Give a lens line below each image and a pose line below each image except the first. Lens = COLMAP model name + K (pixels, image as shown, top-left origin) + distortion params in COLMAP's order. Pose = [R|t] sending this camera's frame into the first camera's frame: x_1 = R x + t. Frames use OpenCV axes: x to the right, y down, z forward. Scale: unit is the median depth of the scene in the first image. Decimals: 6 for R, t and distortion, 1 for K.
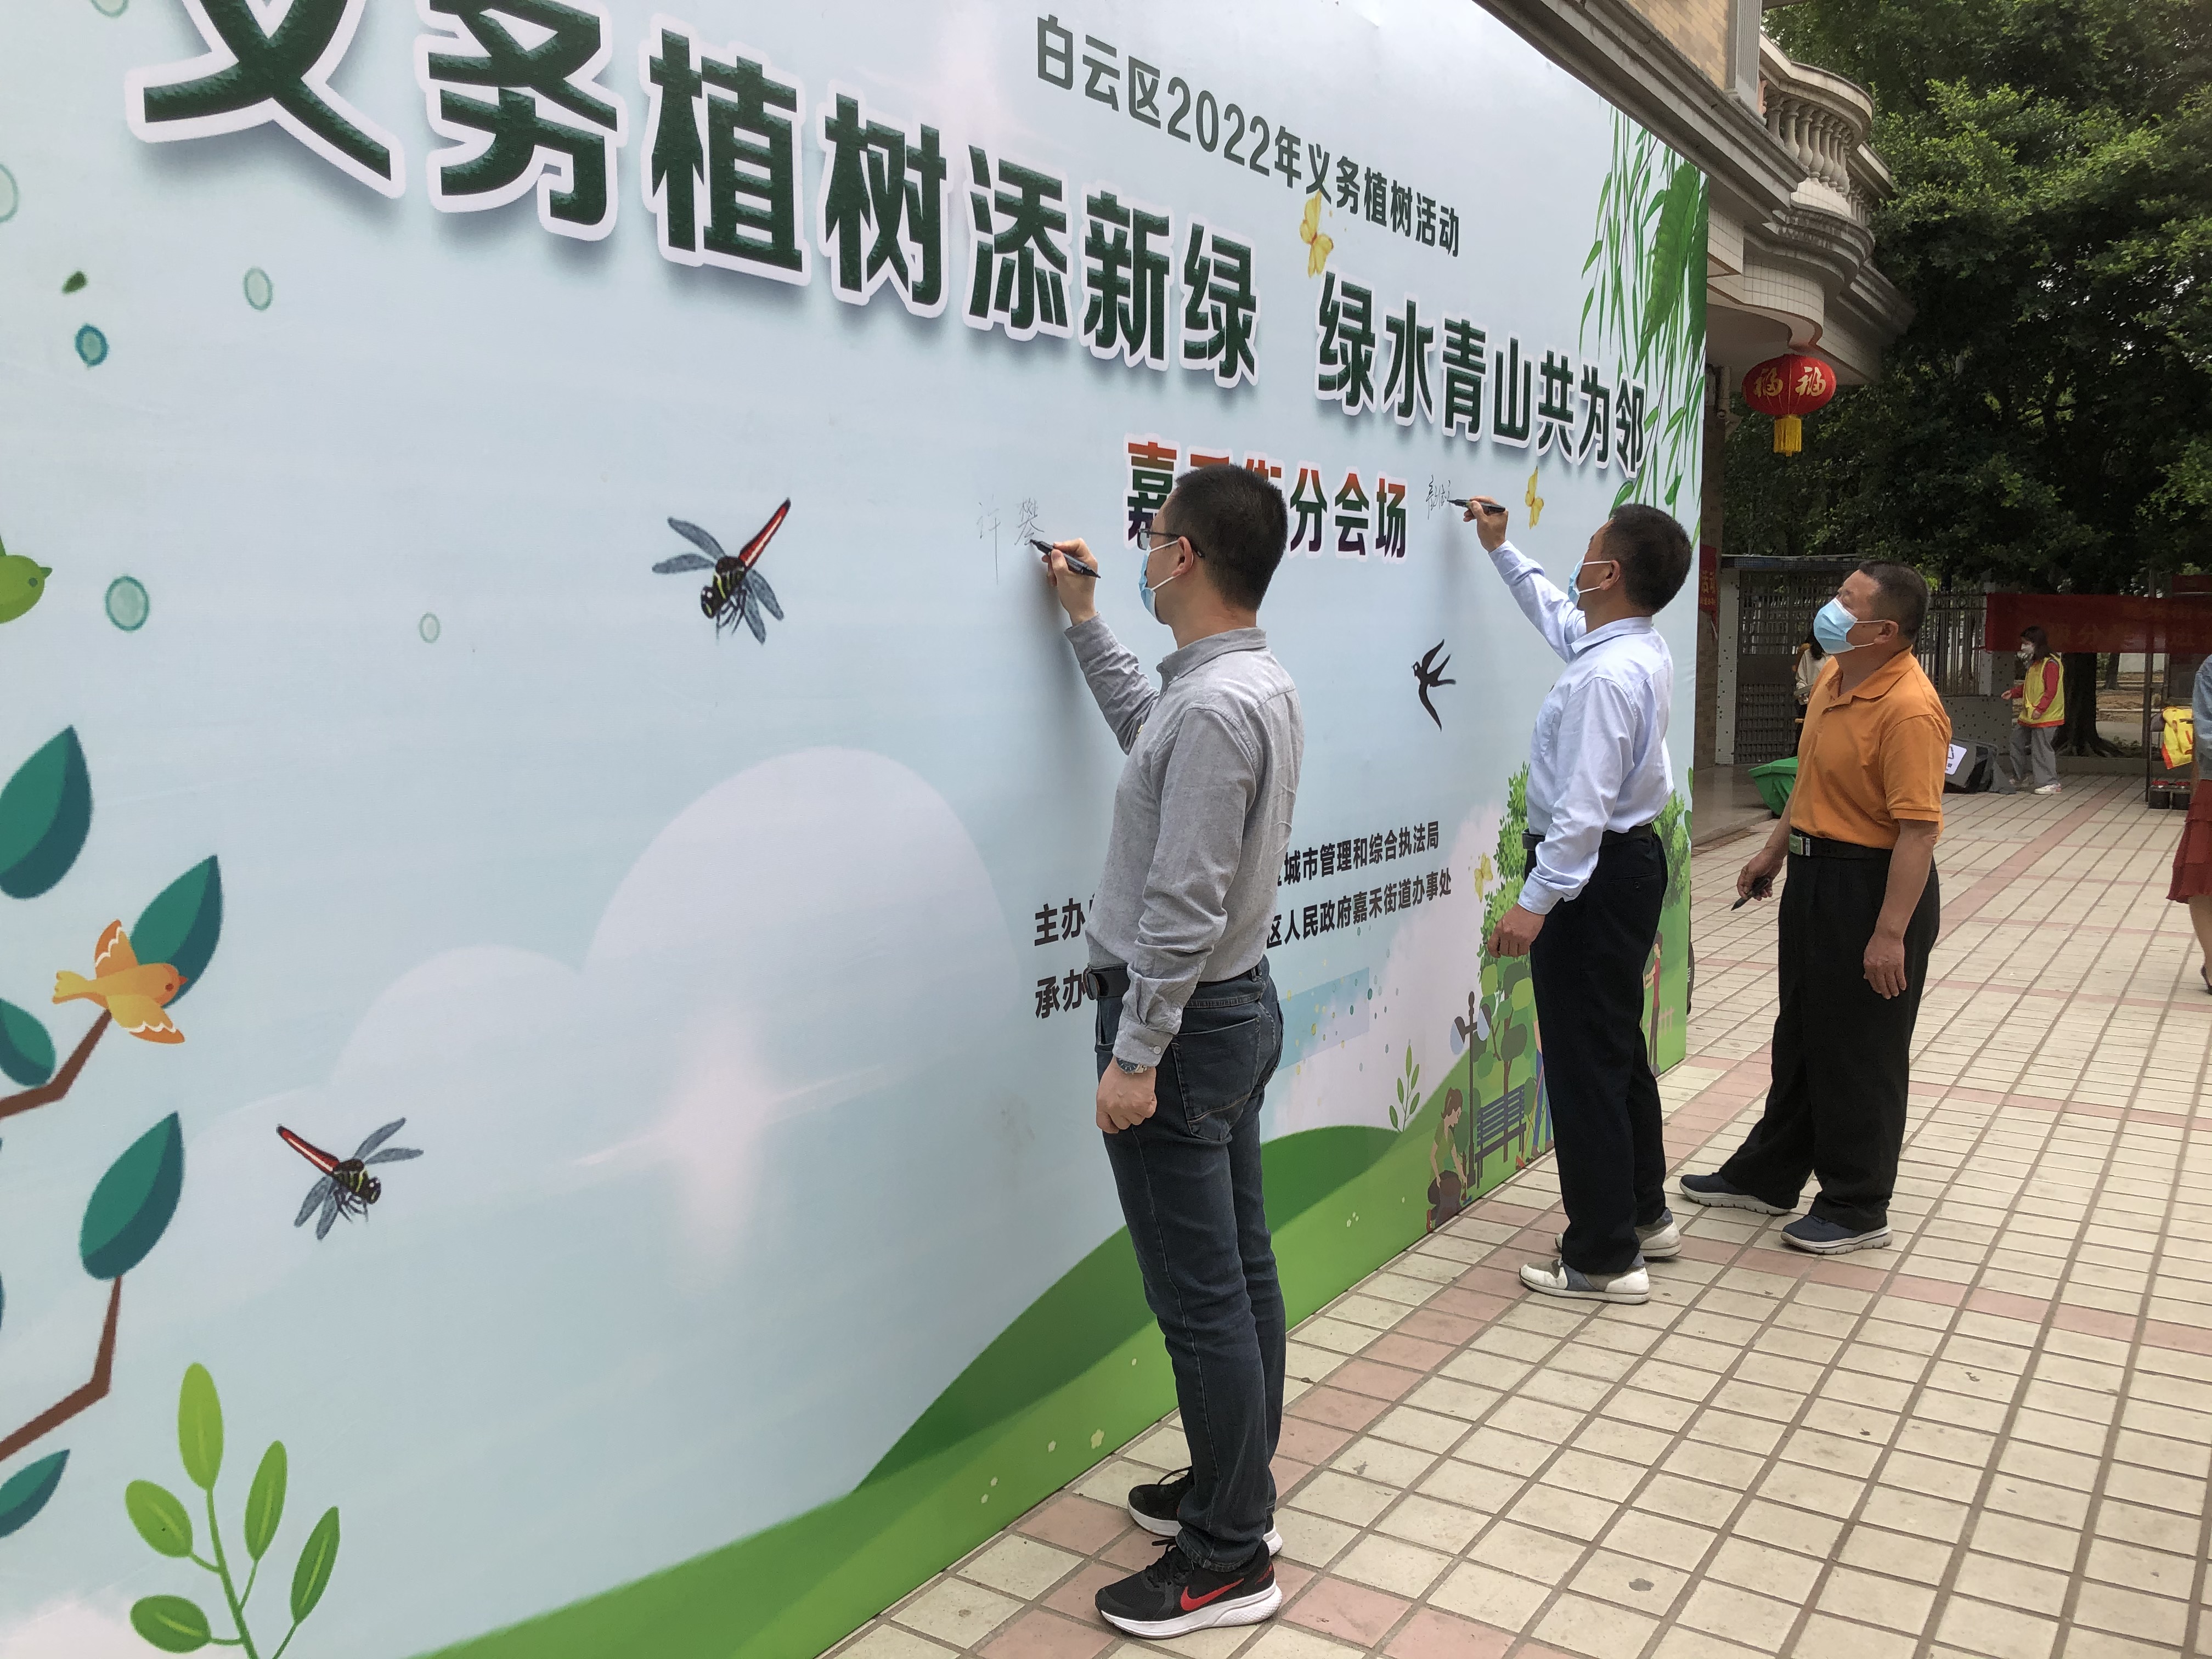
lens RADIAL K [[1834.3, 0, 1102.5], [0, 1834.3, 756.3], [0, 0, 1]] dist [-0.010712, 0.021565]
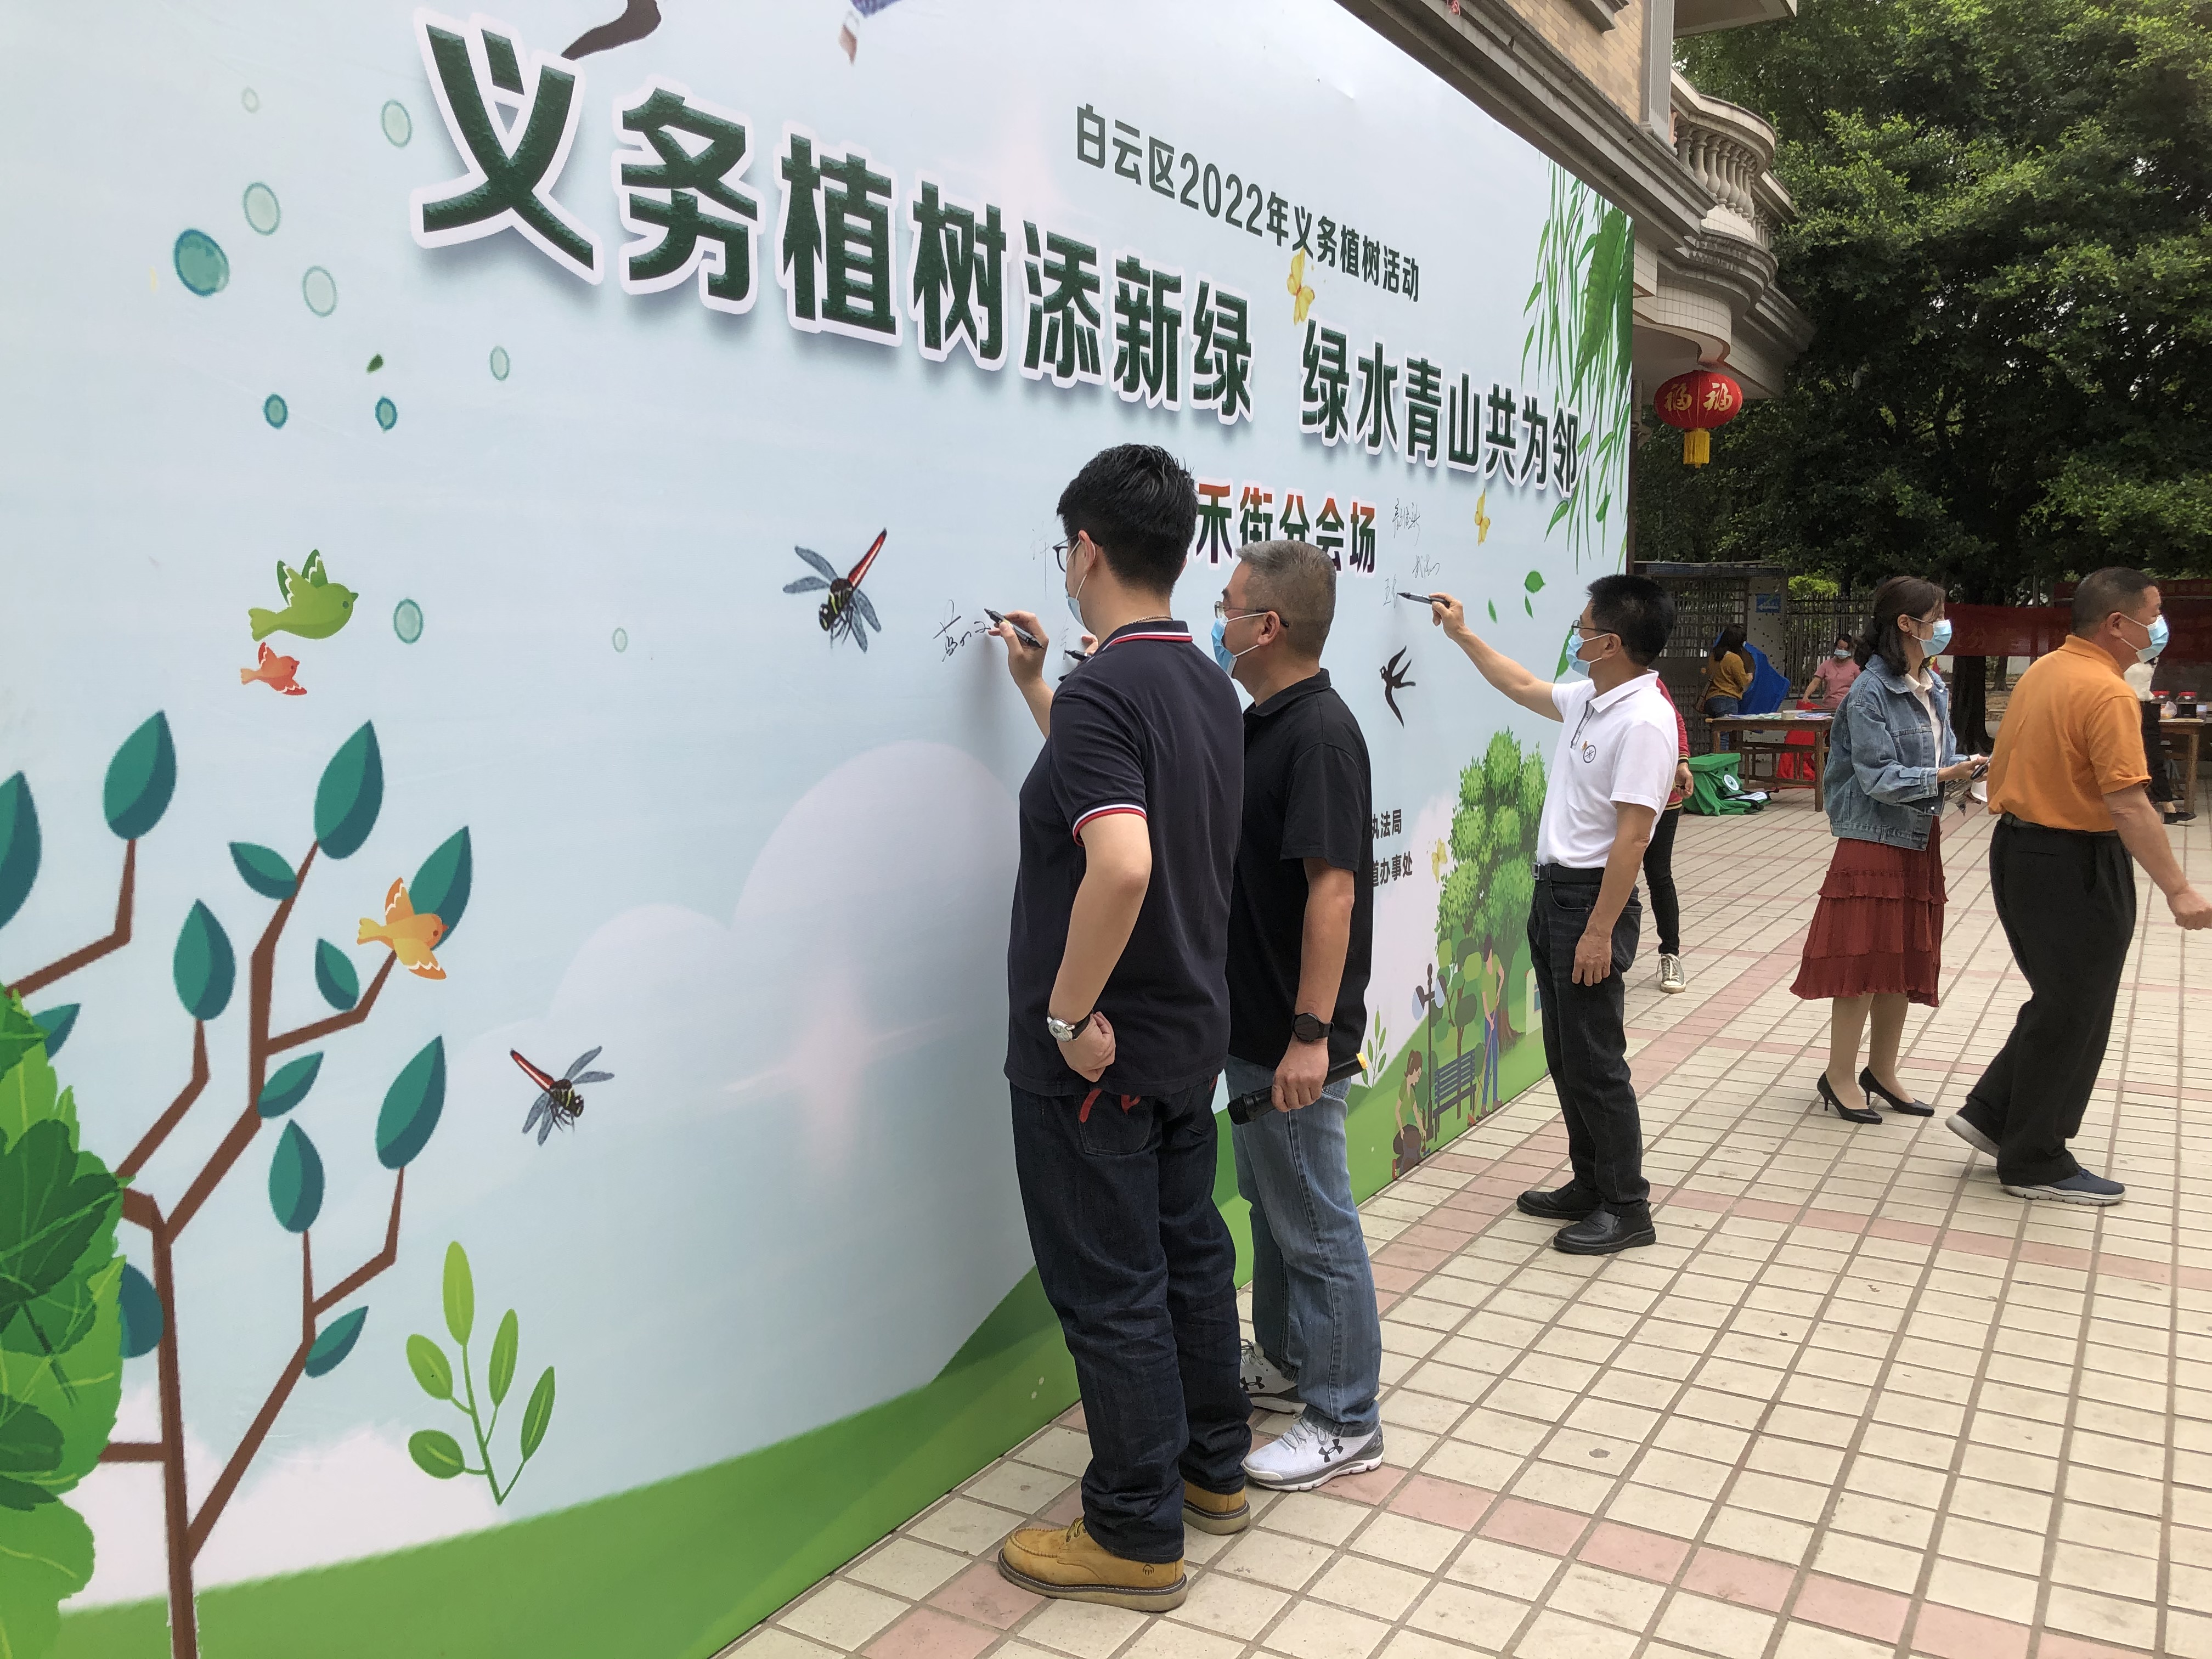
lens RADIAL K [[1824.3, 0, 1104.0], [0, 1824.3, 764.3], [0, 0, 1]] dist [0.003944, -0.022499]
pose [[0.998934, -0.003692, 0.046005, -0.062728], [0.003571, 0.999990, 0.002702, 0.005713], [-0.046014, -0.002535, 0.998938, -0.126572]]
